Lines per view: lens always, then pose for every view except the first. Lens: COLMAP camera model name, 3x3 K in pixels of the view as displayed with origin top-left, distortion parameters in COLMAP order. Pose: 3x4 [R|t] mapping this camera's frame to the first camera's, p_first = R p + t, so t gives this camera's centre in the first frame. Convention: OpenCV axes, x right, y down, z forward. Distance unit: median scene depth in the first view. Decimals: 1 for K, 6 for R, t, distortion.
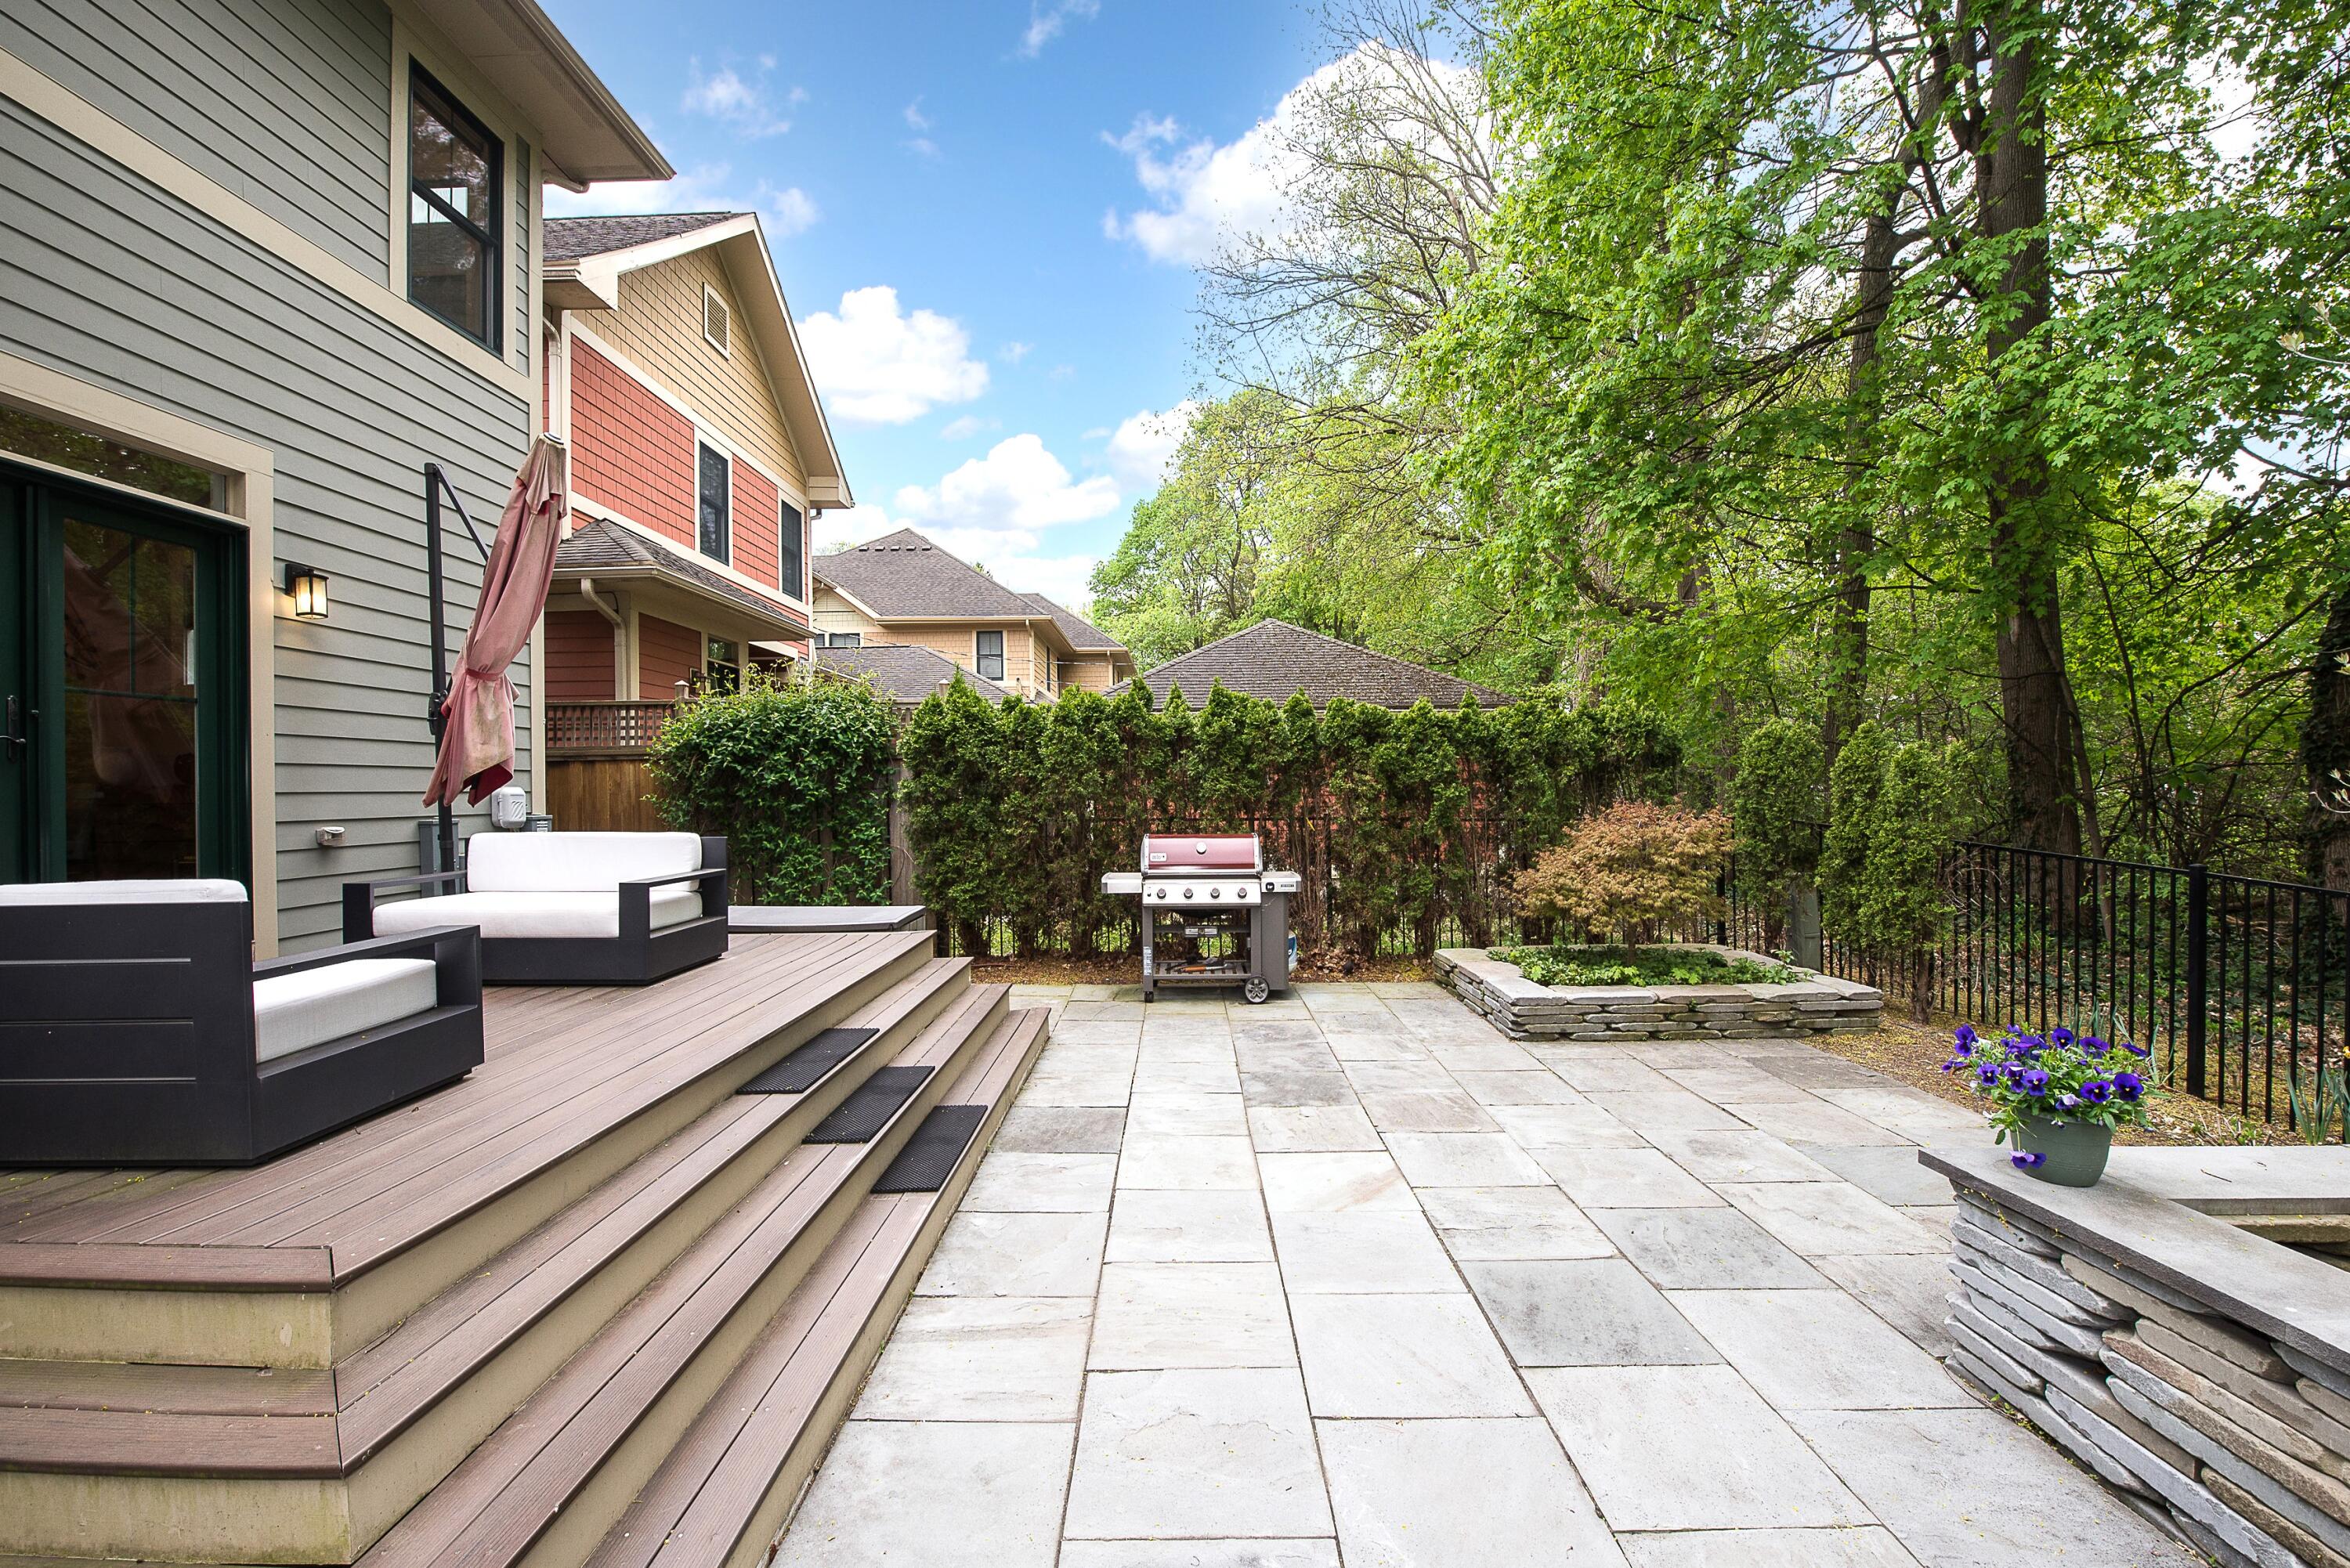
lens RADIAL K [[966.0, 0, 1182.5], [0, 966.0, 793.3], [0, 0, 1]] dist [-0.016390, 0.000272]
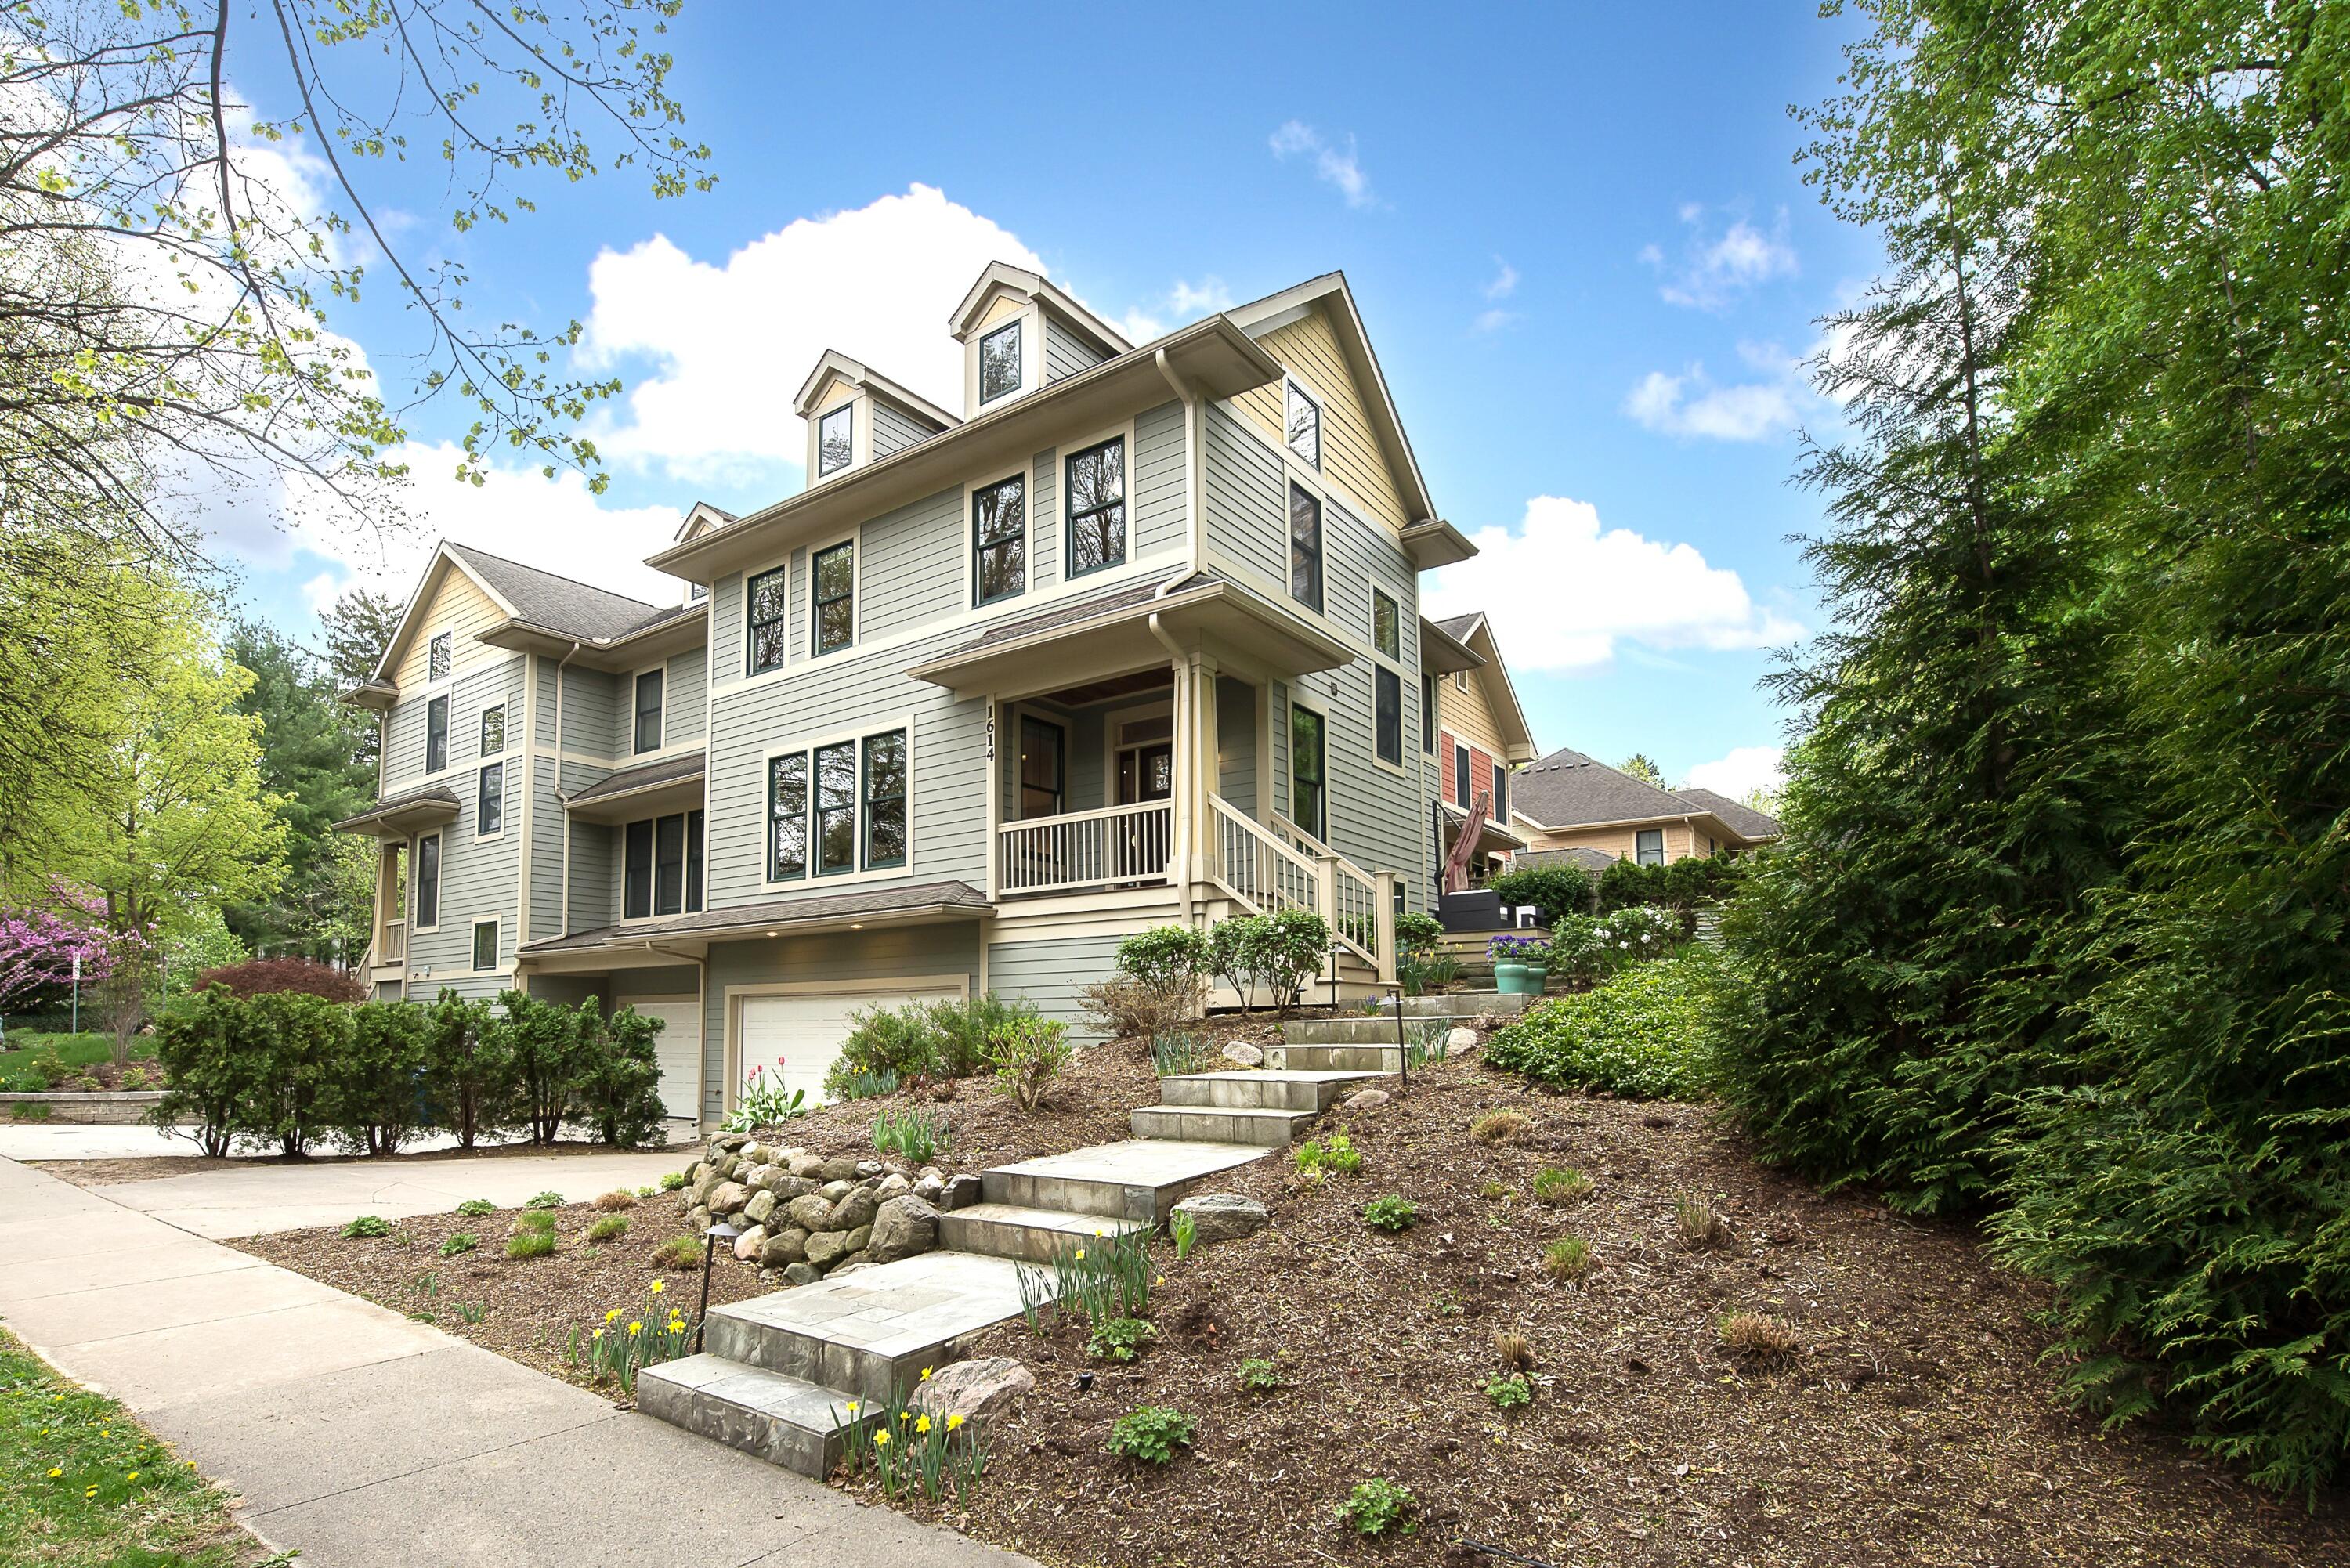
lens RADIAL K [[1088.3, 0, 1004.9], [0, 1088.3, 904.1], [0, 0, 1]] dist [-0.005475, -0.003667]
pose [[0.736540, -0.056574, -0.674024, 0.421039], [-0.020799, 0.994130, -0.106170, 0.299754], [0.676074, 0.092217, 0.731040, -1.884158]]
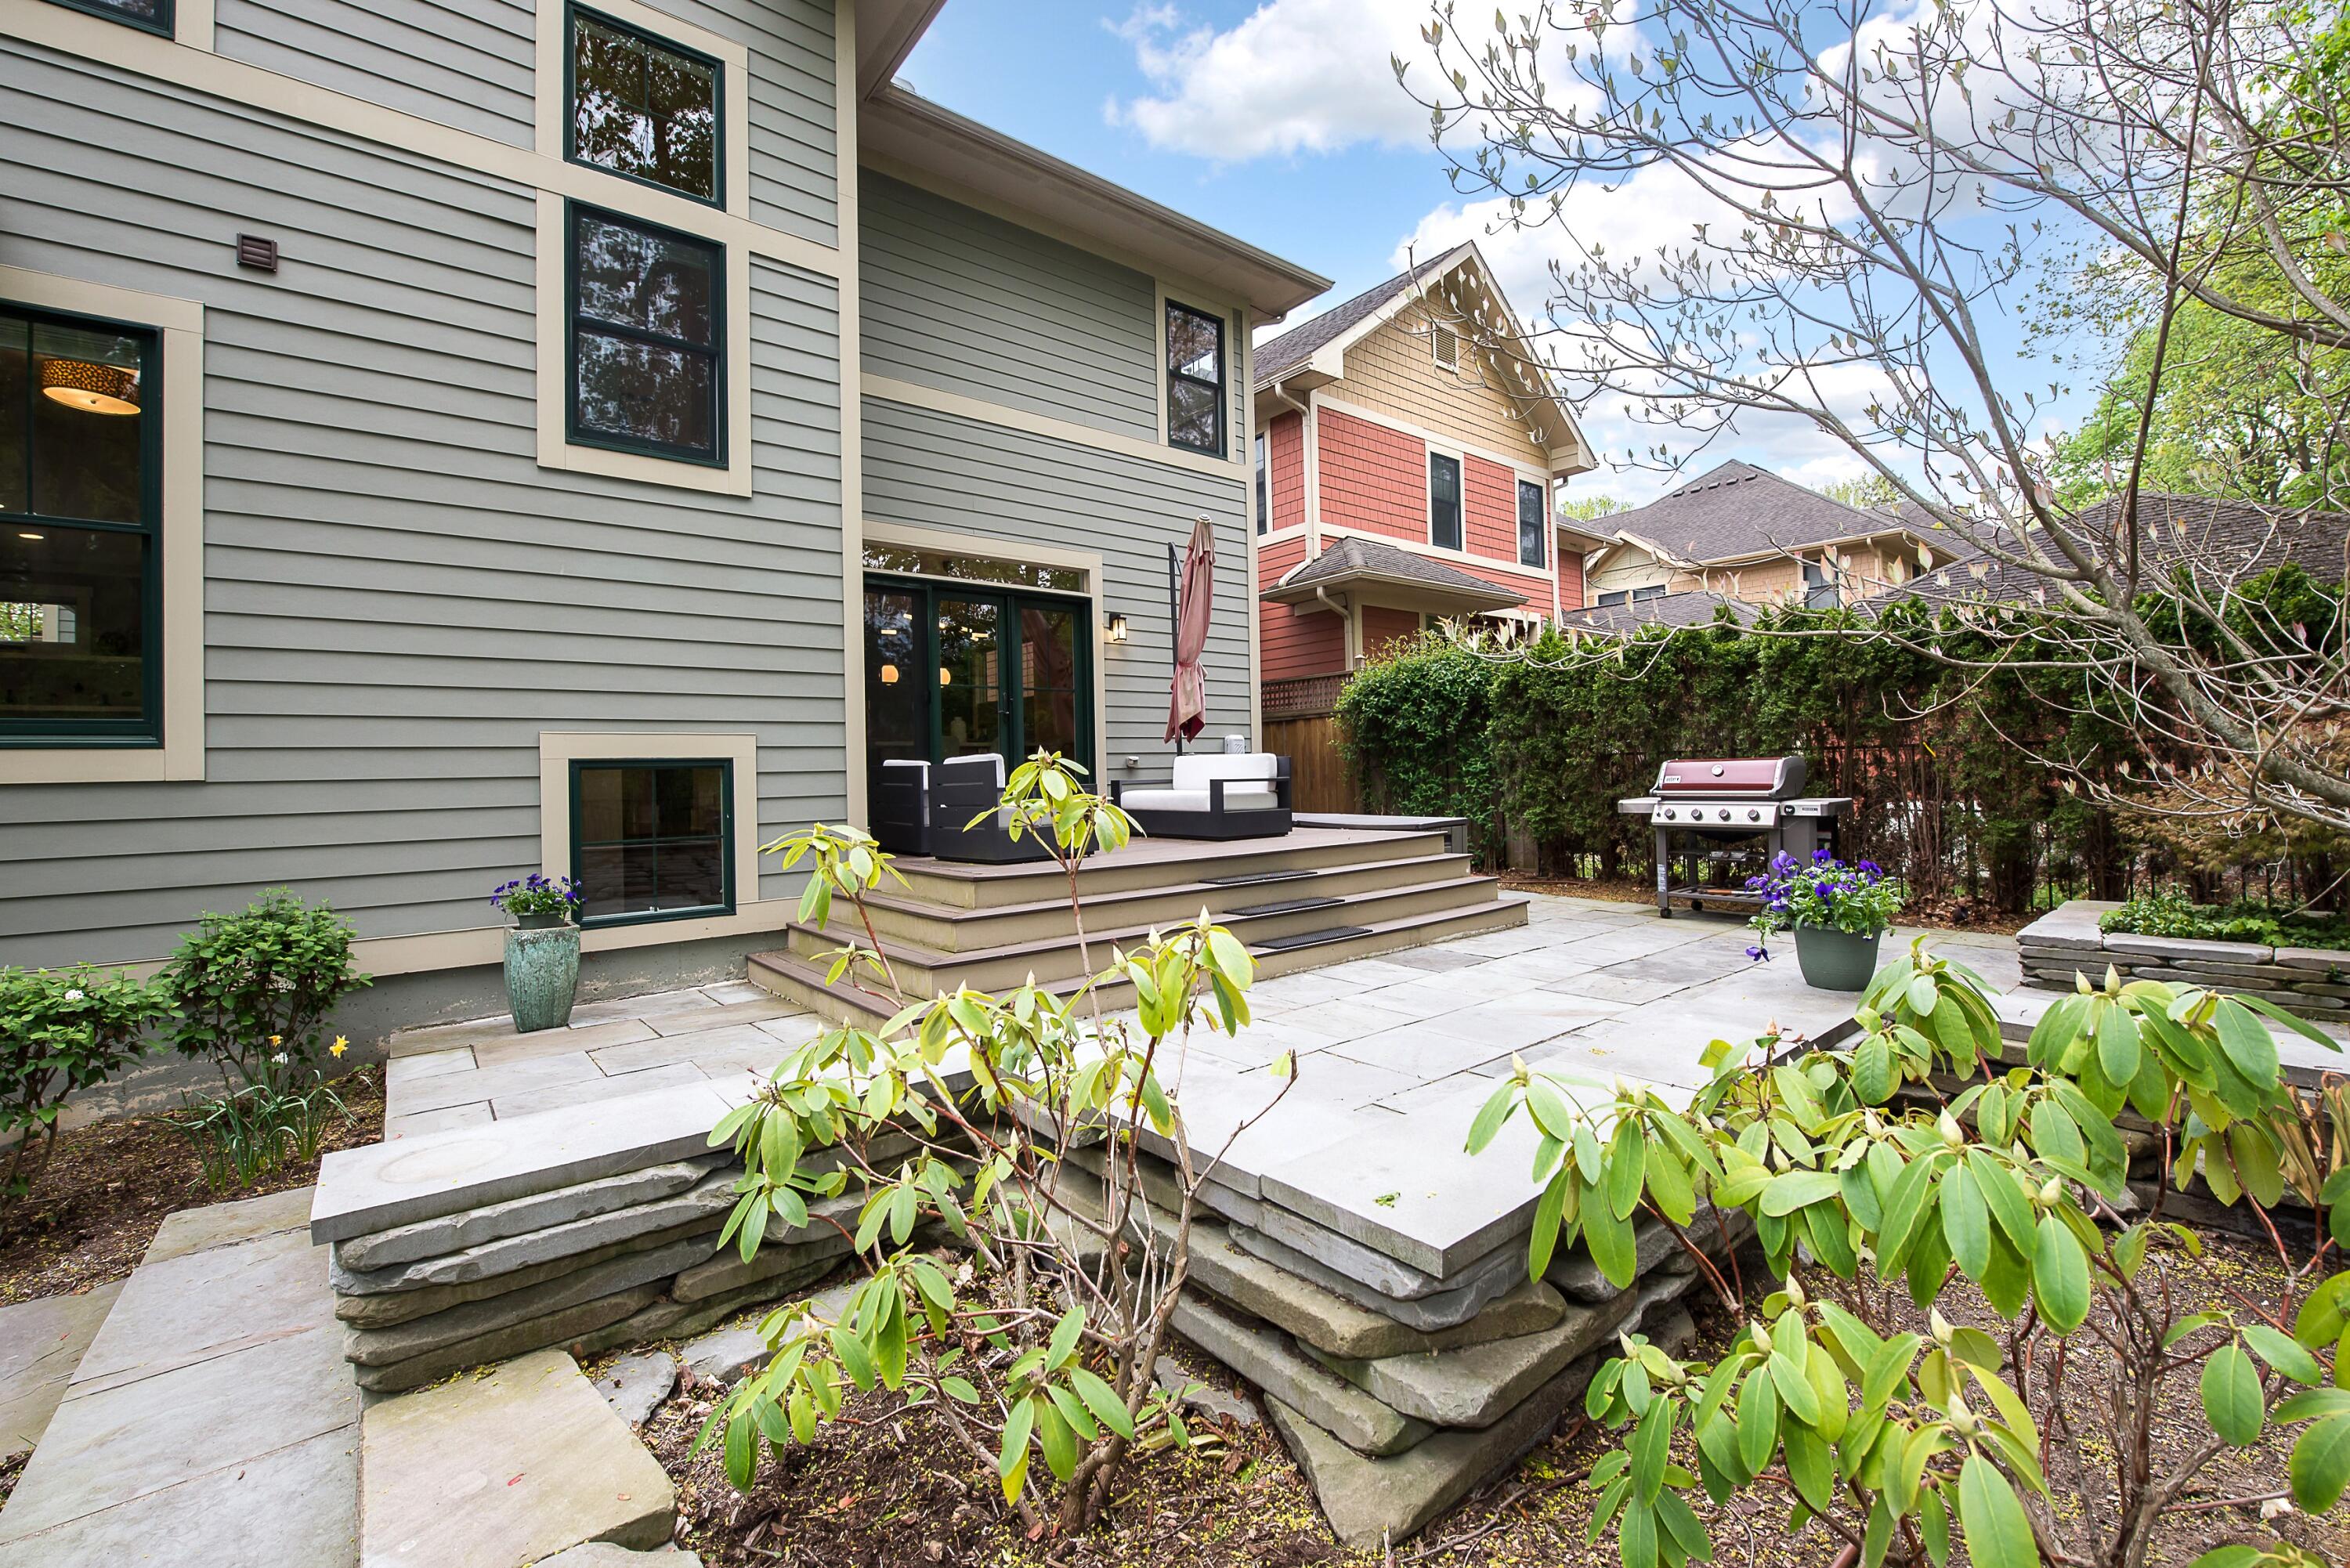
lens RADIAL K [[981.5, 0, 1120.3], [0, 981.5, 763.1], [0, 0, 1]] dist [-0.012640, -0.000084]
pose [[0.617784, -0.012793, -0.786243, 0.384659], [0.012824, 0.999899, -0.006193, 0.041423], [0.786243, -0.006256, 0.617886, -0.109335]]
